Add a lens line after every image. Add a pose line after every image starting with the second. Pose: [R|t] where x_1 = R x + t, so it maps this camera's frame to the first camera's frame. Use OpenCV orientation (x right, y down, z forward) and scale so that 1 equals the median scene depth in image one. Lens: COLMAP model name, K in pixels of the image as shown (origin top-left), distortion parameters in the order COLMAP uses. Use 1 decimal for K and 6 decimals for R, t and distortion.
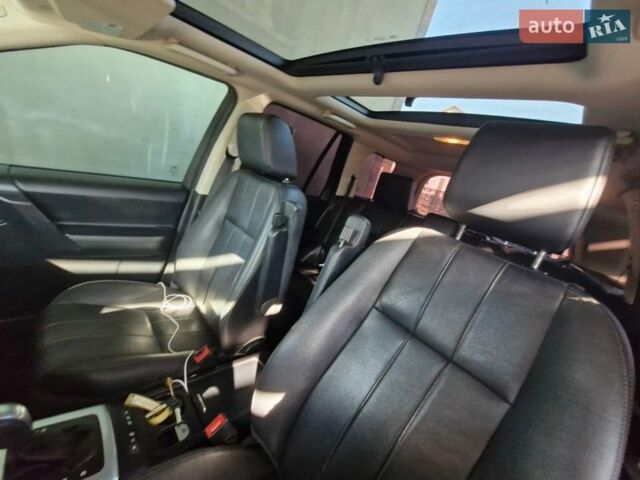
lens RADIAL K [[251.5, 0, 322.1], [0, 251.5, 241.1], [0, 0, 1]] dist [0.001750, -0.000062]
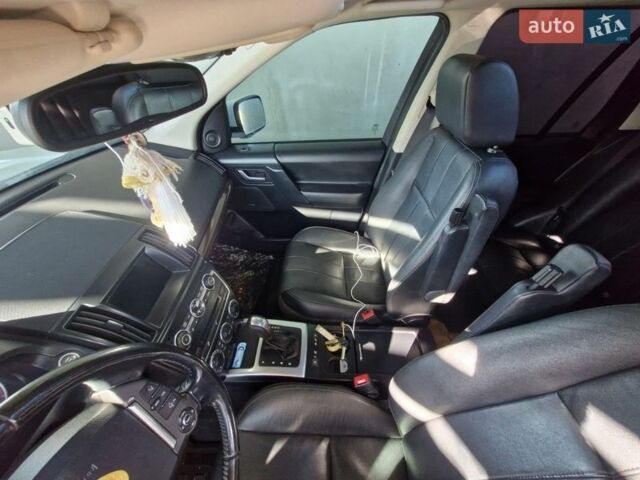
lens RADIAL K [[251.5, 0, 322.1], [0, 251.5, 241.1], [0, 0, 1]] dist [0.001750, -0.000062]
pose [[0.692027, 0.254386, -0.675564, 0.074200], [-0.024979, 0.943729, 0.329776, -0.214097], [0.721439, -0.211339, 0.659440, 0.098197]]
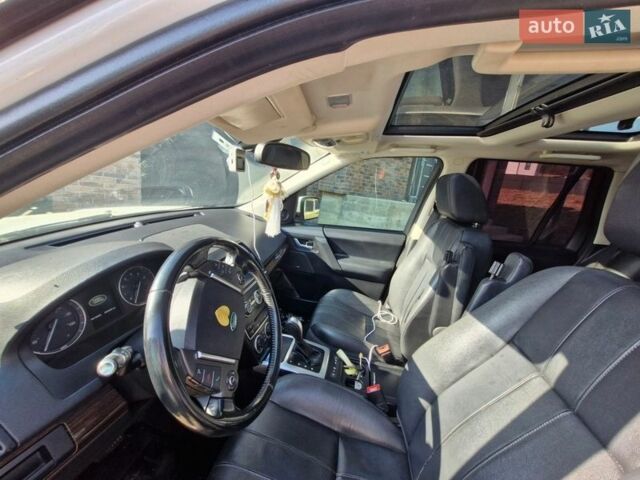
lens RADIAL K [[251.5, 0, 322.1], [0, 251.5, 241.1], [0, 0, 1]] dist [0.001750, -0.000062]
pose [[0.594036, 0.002070, -0.804436, 0.346616], [-0.168185, 0.978217, -0.121679, 0.075329], [0.786661, 0.207576, 0.581444, -0.155528]]
